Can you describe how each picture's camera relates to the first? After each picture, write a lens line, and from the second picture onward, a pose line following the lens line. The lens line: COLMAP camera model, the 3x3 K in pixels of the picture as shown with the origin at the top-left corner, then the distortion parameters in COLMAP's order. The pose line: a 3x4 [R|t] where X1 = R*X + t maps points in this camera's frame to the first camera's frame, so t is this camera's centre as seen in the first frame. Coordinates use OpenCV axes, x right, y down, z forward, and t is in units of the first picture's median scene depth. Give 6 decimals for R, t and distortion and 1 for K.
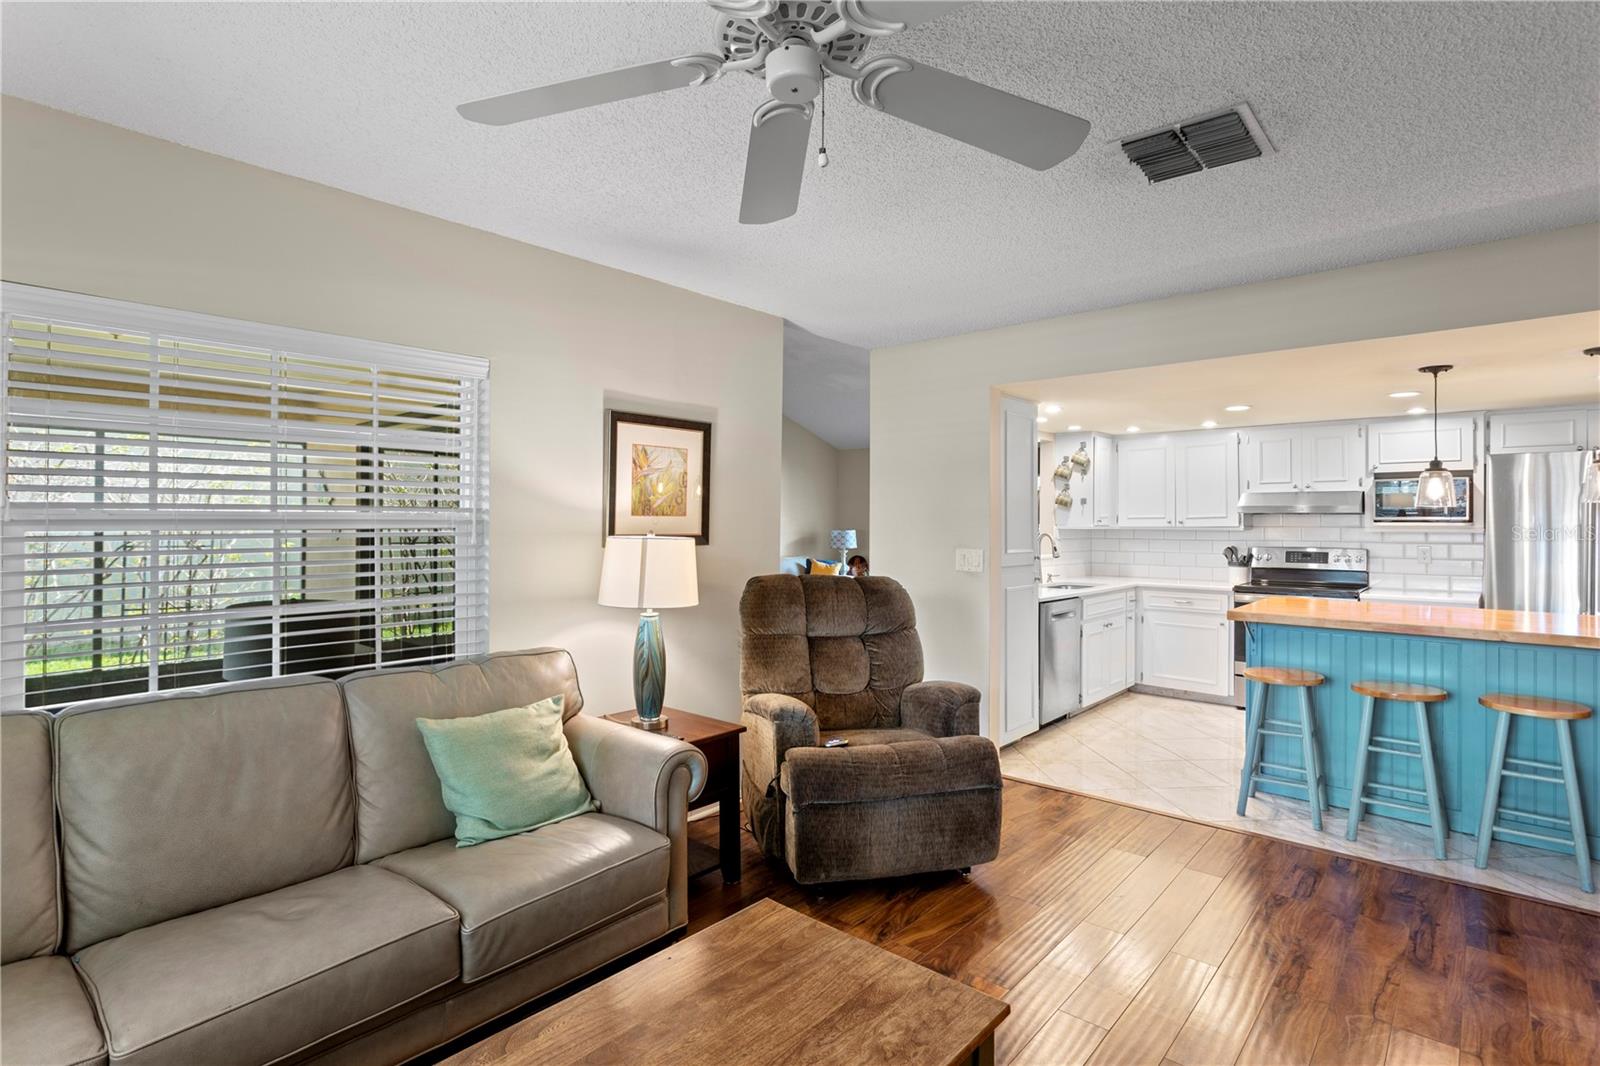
lens RADIAL K [[793.6, 0, 800.5], [0, 793.6, 525.7], [0, 0, 1]] dist [-0.006771, 0.001438]
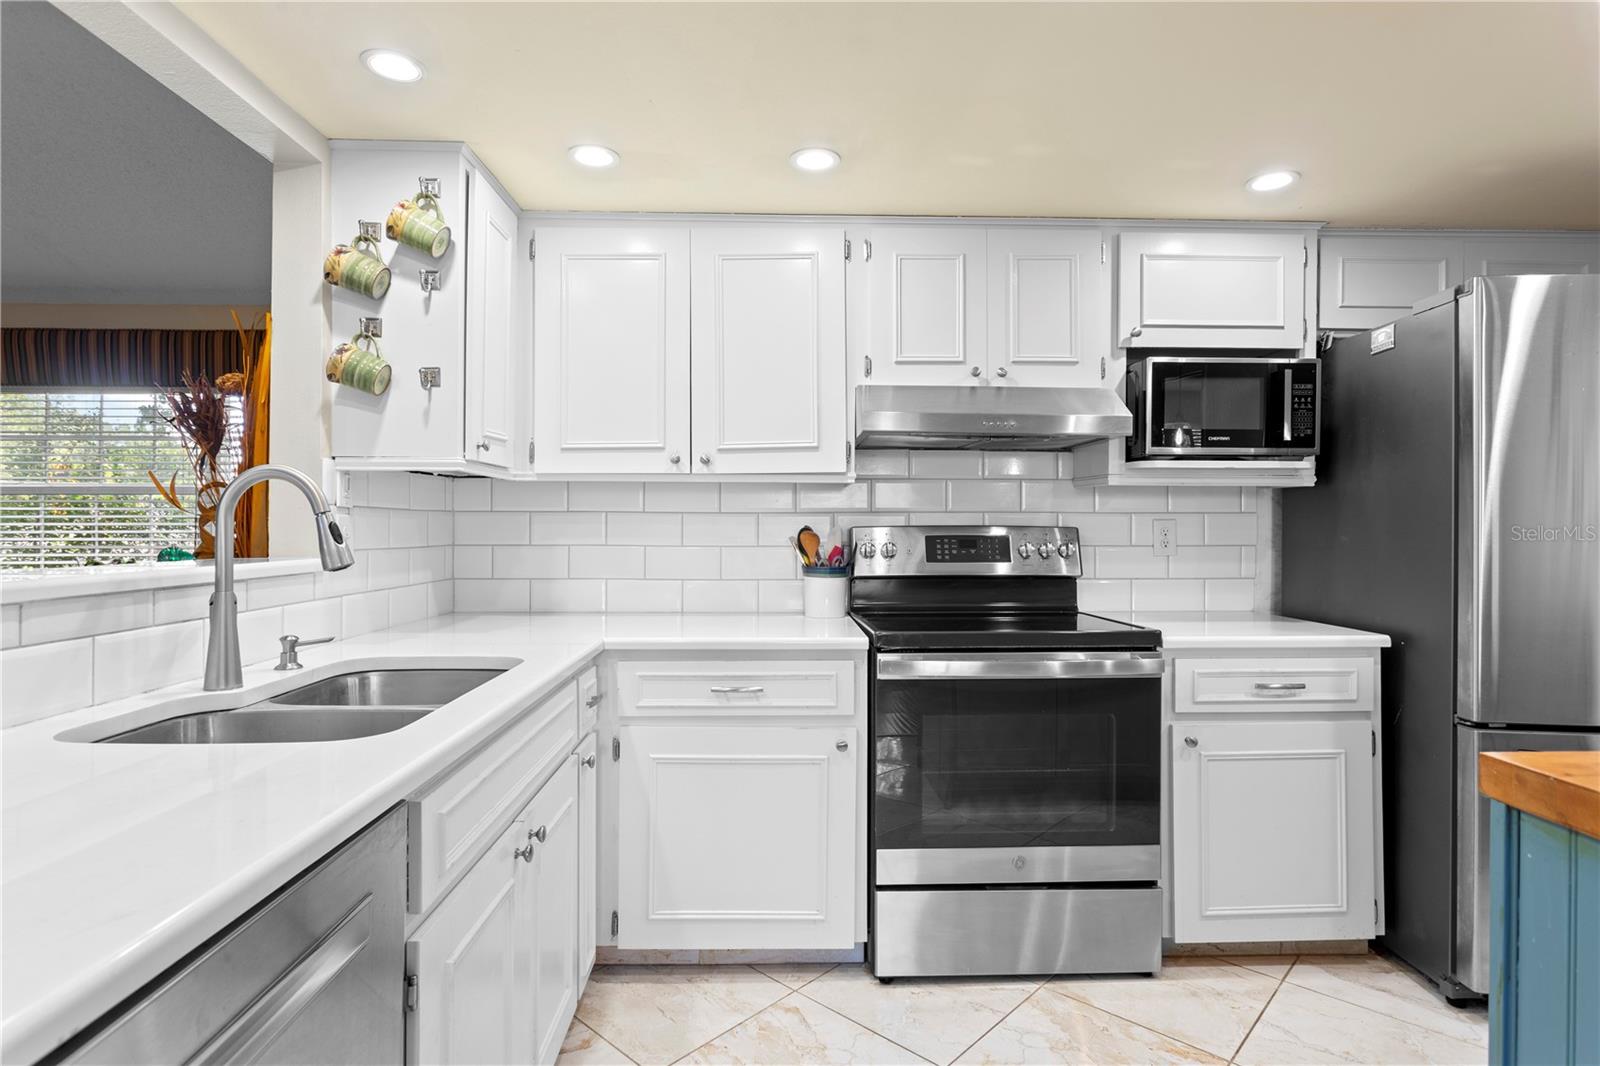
lens RADIAL K [[832.9, 0, 791.7], [0, 832.9, 522.9], [0, 0, 1]] dist [-0.012547, 0.005064]
pose [[0.728569, 0.002358, 0.684968, 0.246944], [0.000612, 0.999991, -0.004094, 0.025837], [-0.684972, 0.003402, 0.728562, 0.692985]]
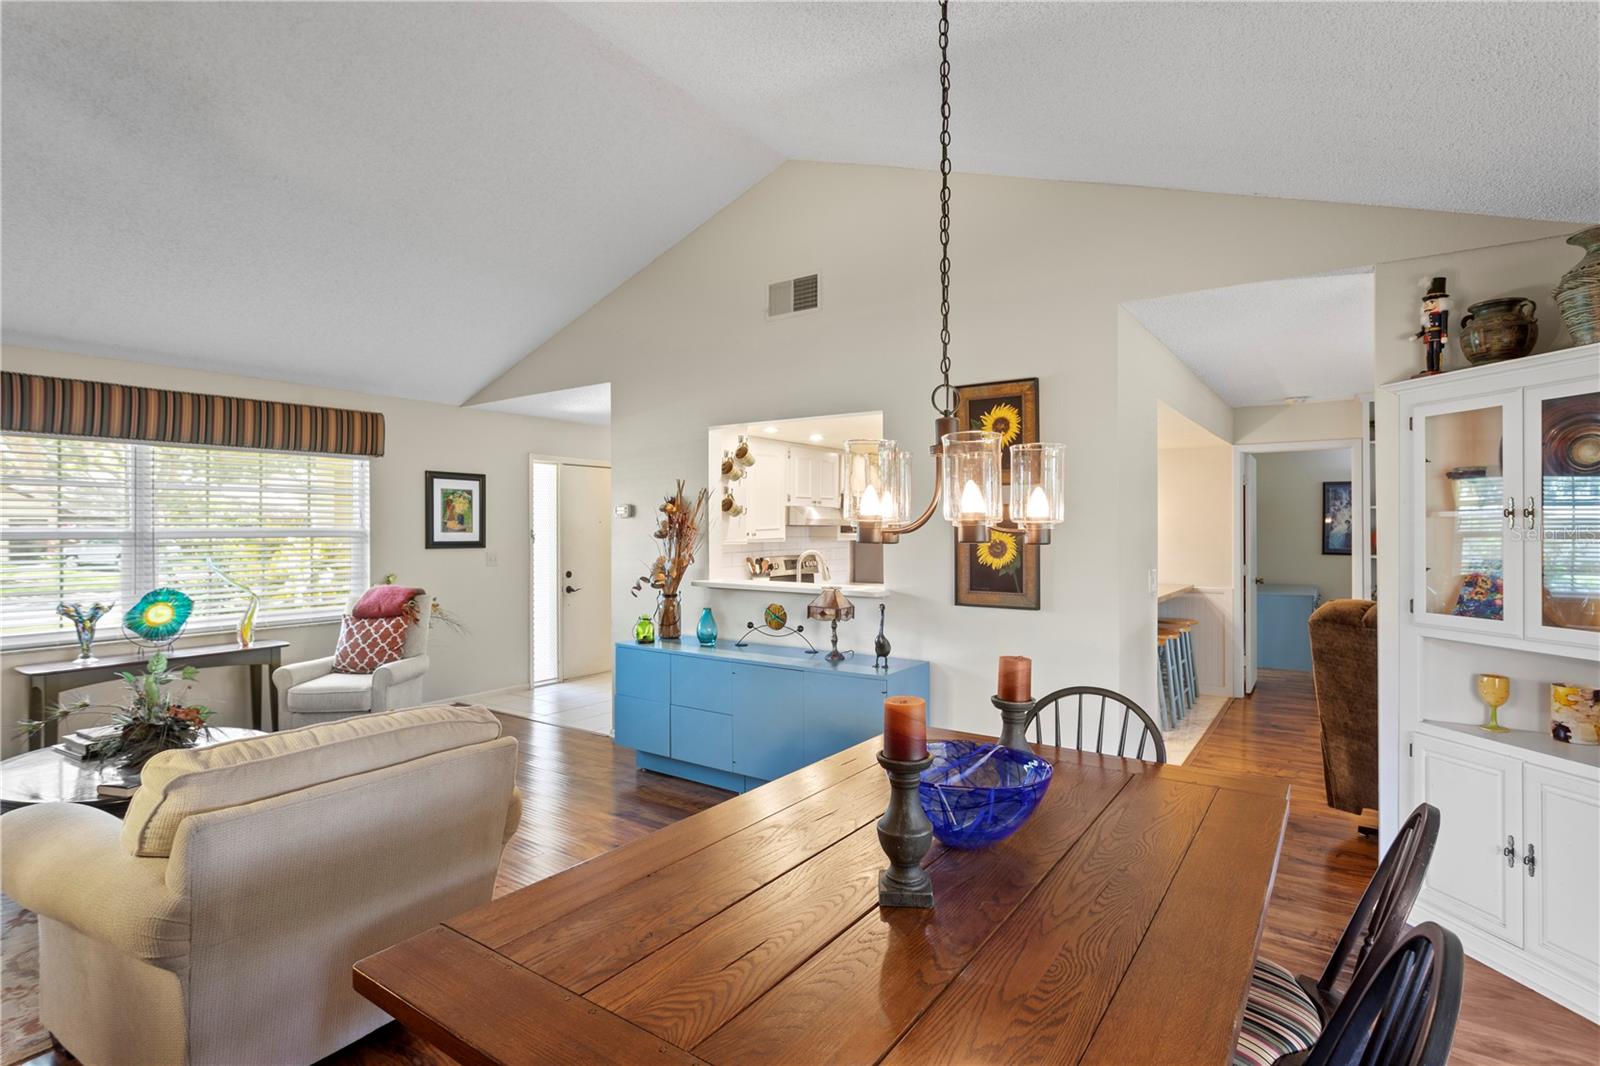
lens RADIAL K [[793.6, 0, 793.9], [0, 793.6, 522.7], [0, 0, 1]] dist [-0.006771, 0.001438]
pose [[-0.106510, 0.002192, 0.994309, -0.464894], [0.001632, 0.999997, -0.002030, -0.016830], [-0.994310, 0.001406, -0.106513, 1.056057]]
